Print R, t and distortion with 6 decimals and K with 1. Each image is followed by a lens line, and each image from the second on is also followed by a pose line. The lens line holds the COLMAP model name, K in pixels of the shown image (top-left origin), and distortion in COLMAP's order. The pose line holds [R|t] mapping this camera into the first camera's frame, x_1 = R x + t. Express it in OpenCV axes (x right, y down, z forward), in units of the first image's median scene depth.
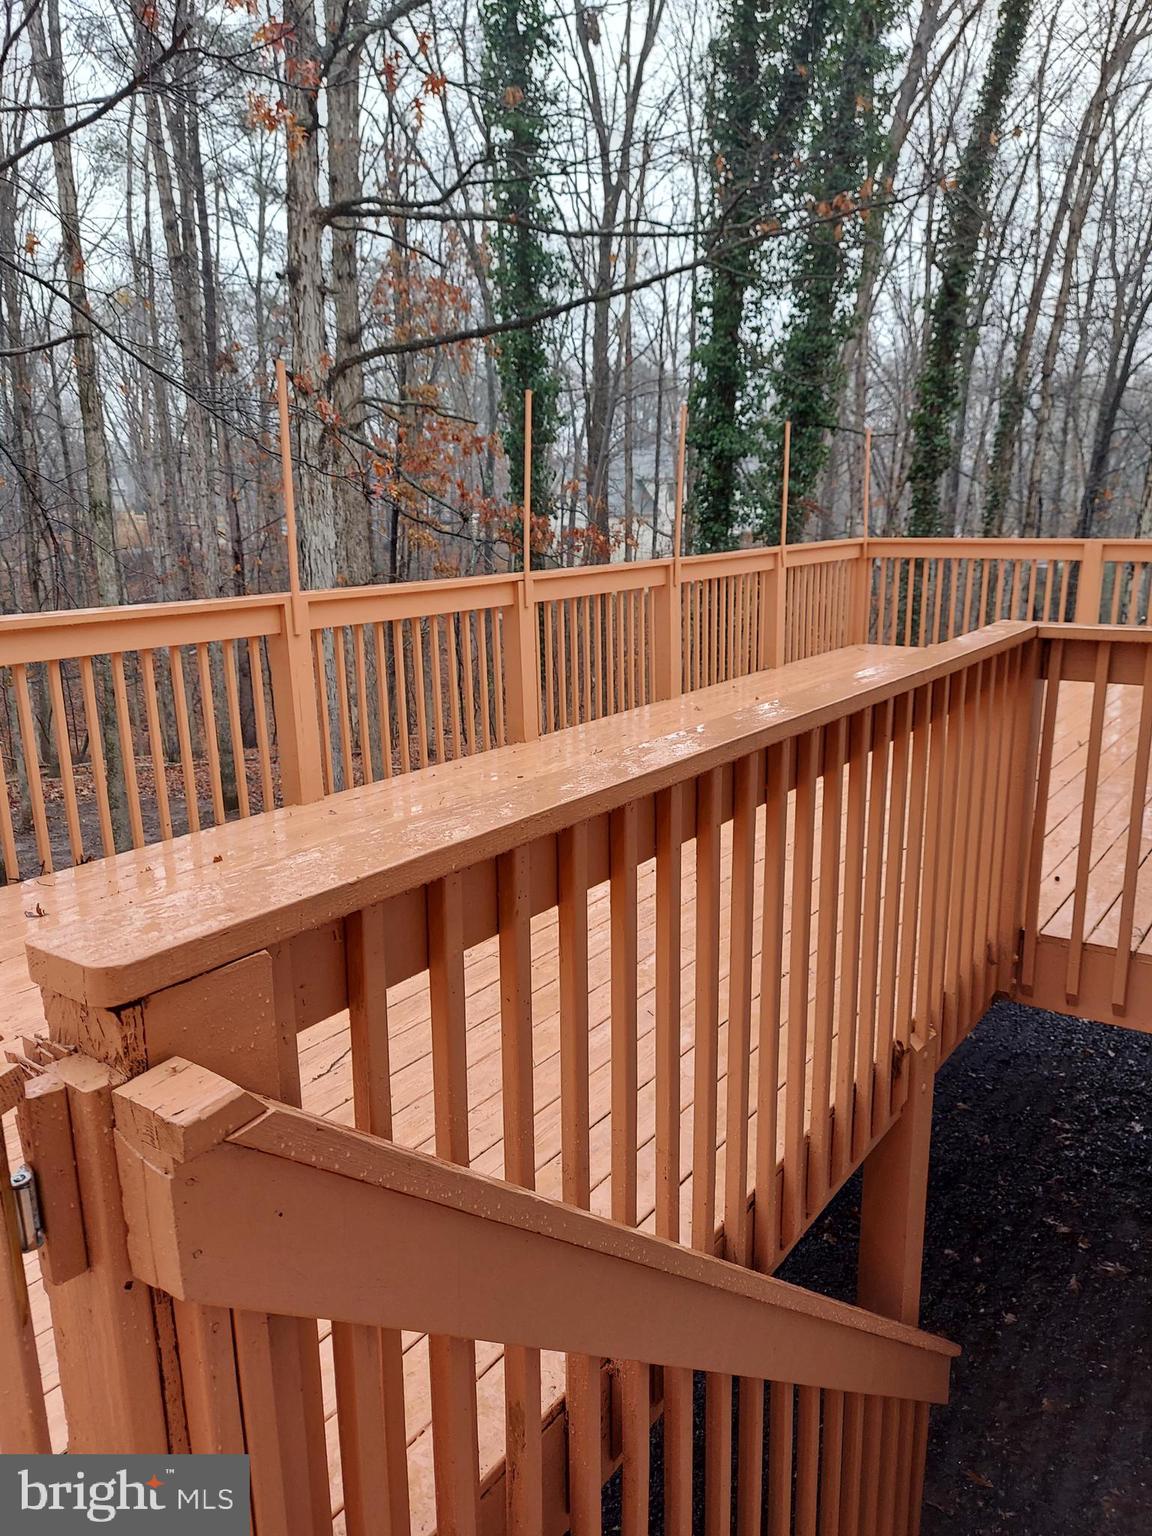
lens RADIAL K [[1118.1, 0, 652.5], [0, 1118.1, 767.2], [0, 0, 1]] dist [0.008367, 0.004704]
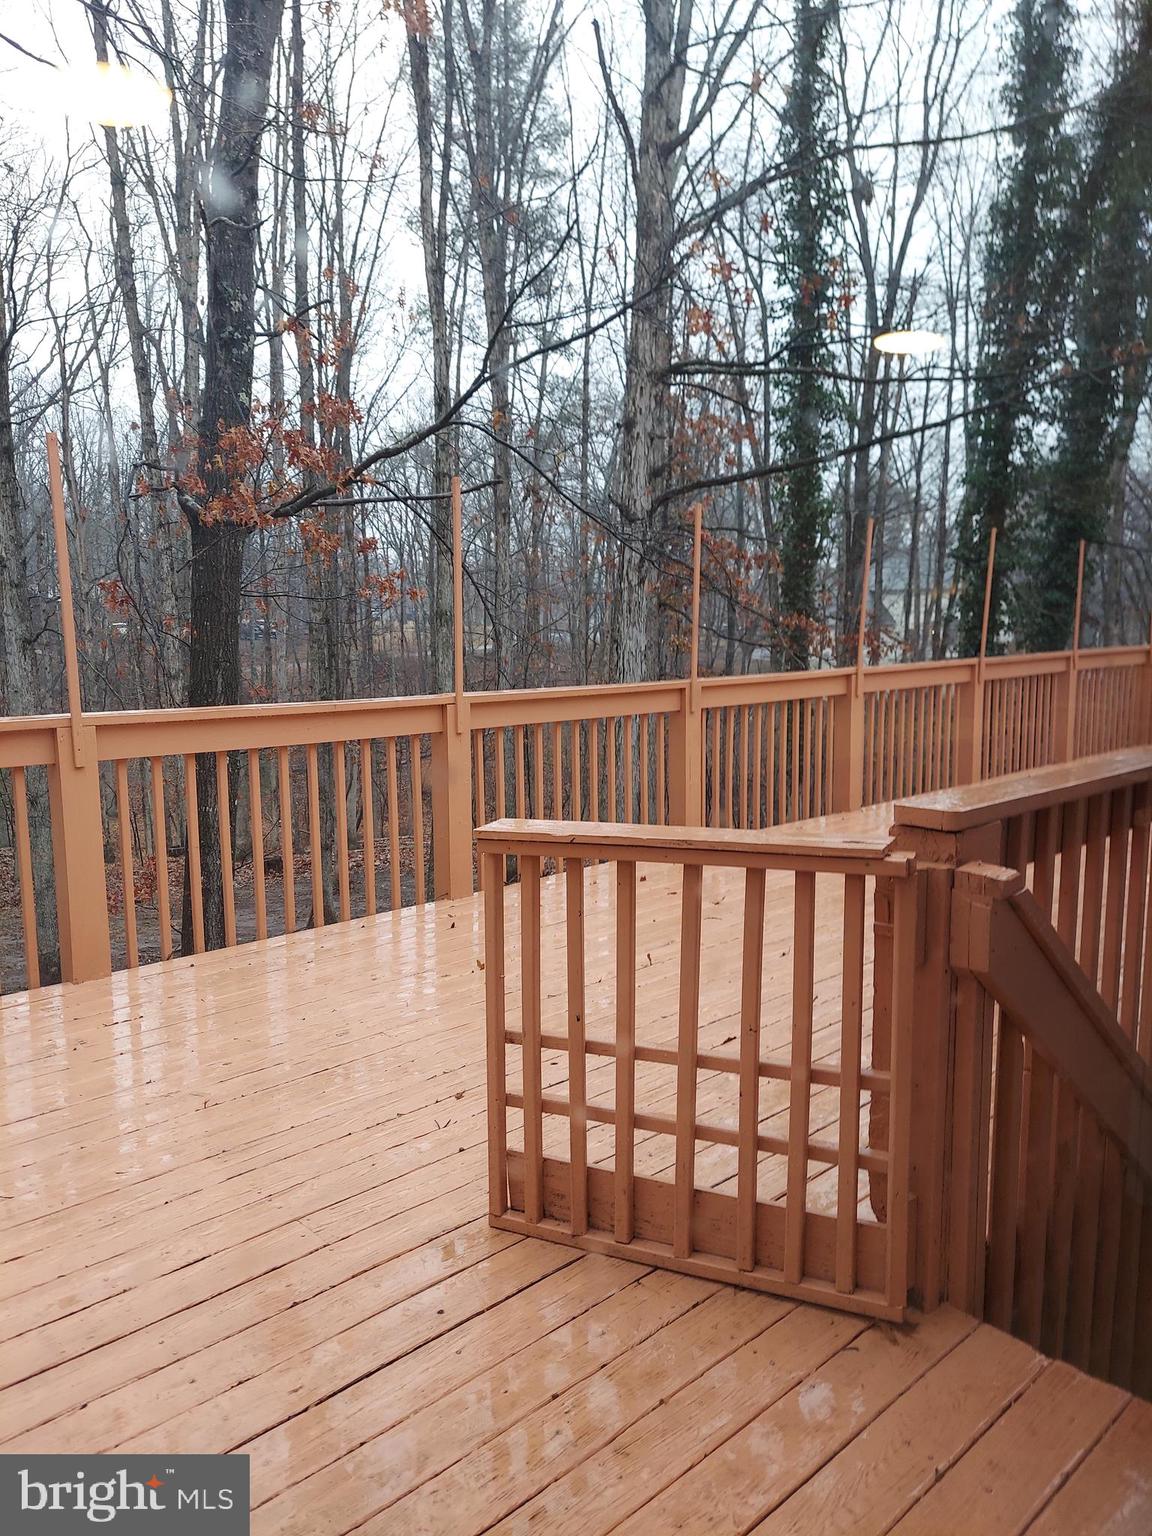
lens RADIAL K [[1105.5, 0, 580.3], [0, 1105.5, 764.3], [0, 0, 1]] dist [0.109808, -0.141137]
pose [[0.973161, 0.041084, -0.226428, -0.065124], [-0.062328, 0.994214, -0.087484, 0.026078], [0.221524, 0.099249, 0.970091, -0.110327]]
